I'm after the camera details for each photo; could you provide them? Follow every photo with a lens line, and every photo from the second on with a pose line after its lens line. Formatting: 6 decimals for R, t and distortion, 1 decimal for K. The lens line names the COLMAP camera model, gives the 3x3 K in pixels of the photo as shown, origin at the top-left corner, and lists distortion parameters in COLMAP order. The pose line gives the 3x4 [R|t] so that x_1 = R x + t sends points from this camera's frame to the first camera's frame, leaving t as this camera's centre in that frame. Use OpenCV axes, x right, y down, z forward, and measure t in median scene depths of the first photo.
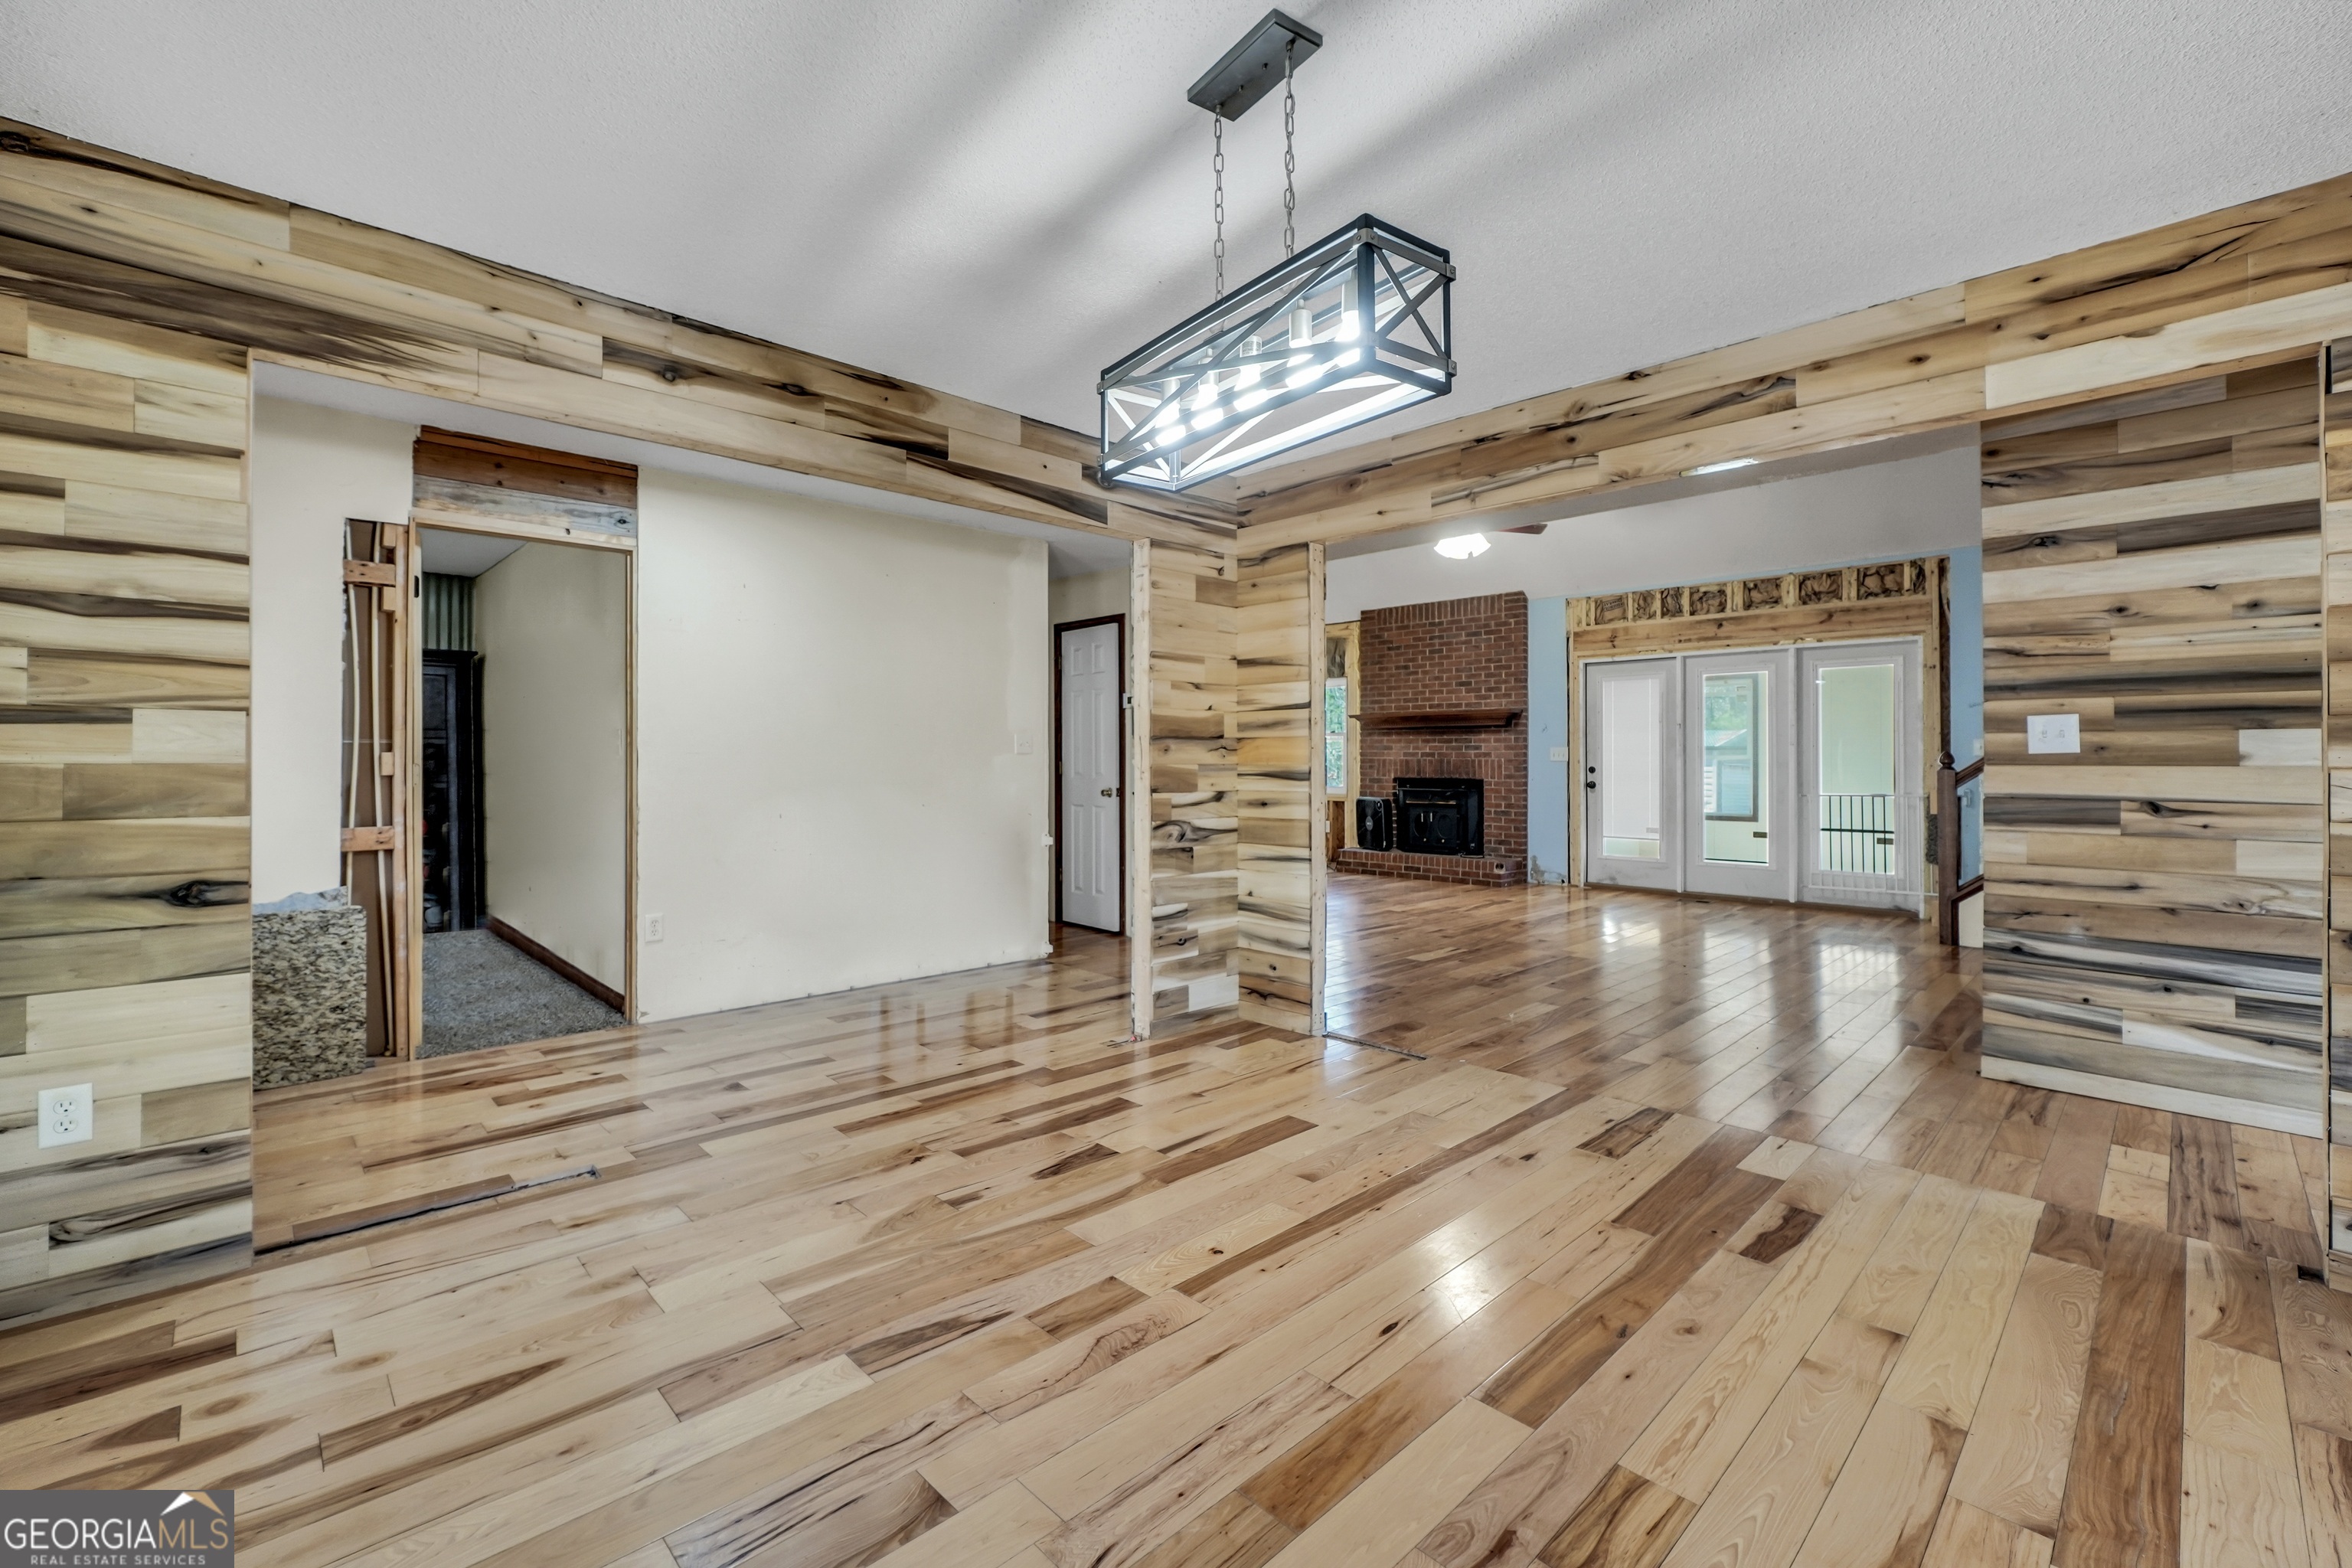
lens RADIAL K [[993.1, 0, 1163.5], [0, 993.1, 784.1], [0, 0, 1]] dist [-0.021665, 0.008274]
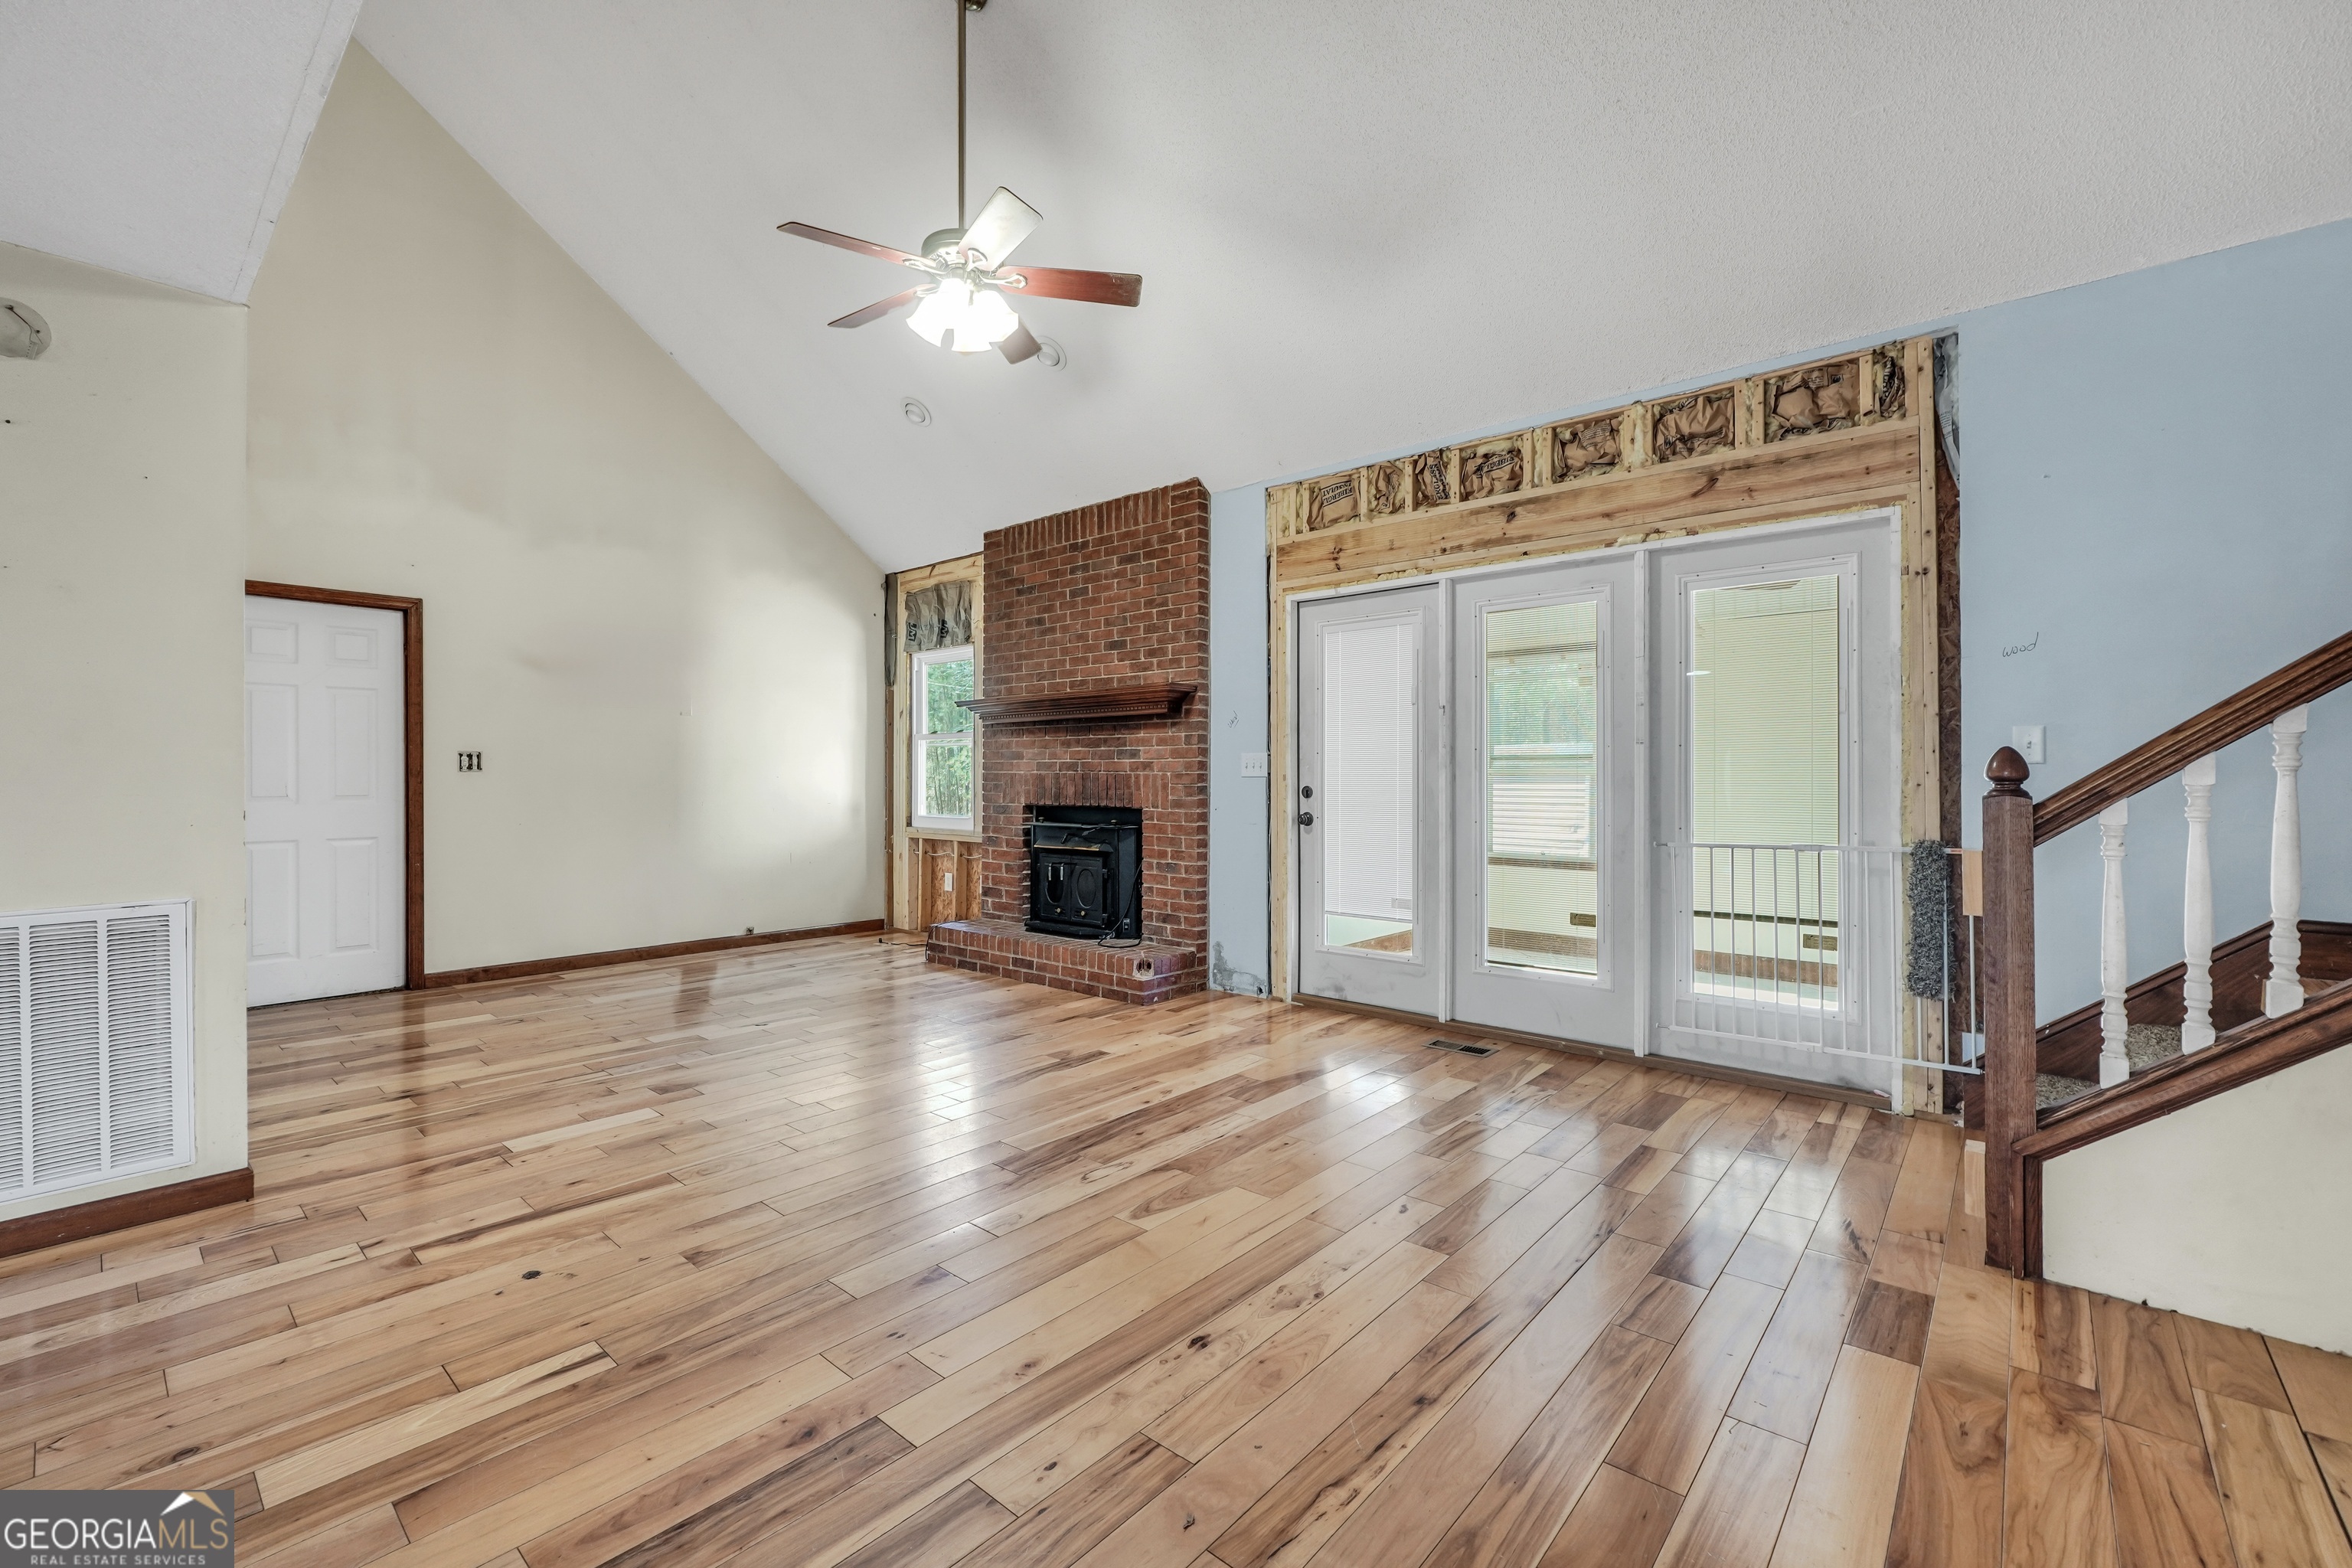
lens RADIAL K [[978.6, 0, 1175.1], [0, 978.6, 809.1], [0, 0, 1]] dist [-0.021097, 0.000543]
pose [[0.995083, -0.003216, 0.098994, 0.325030], [0.002458, 0.999967, 0.007778, -0.010067], [-0.099016, -0.007497, 0.995058, 0.488209]]
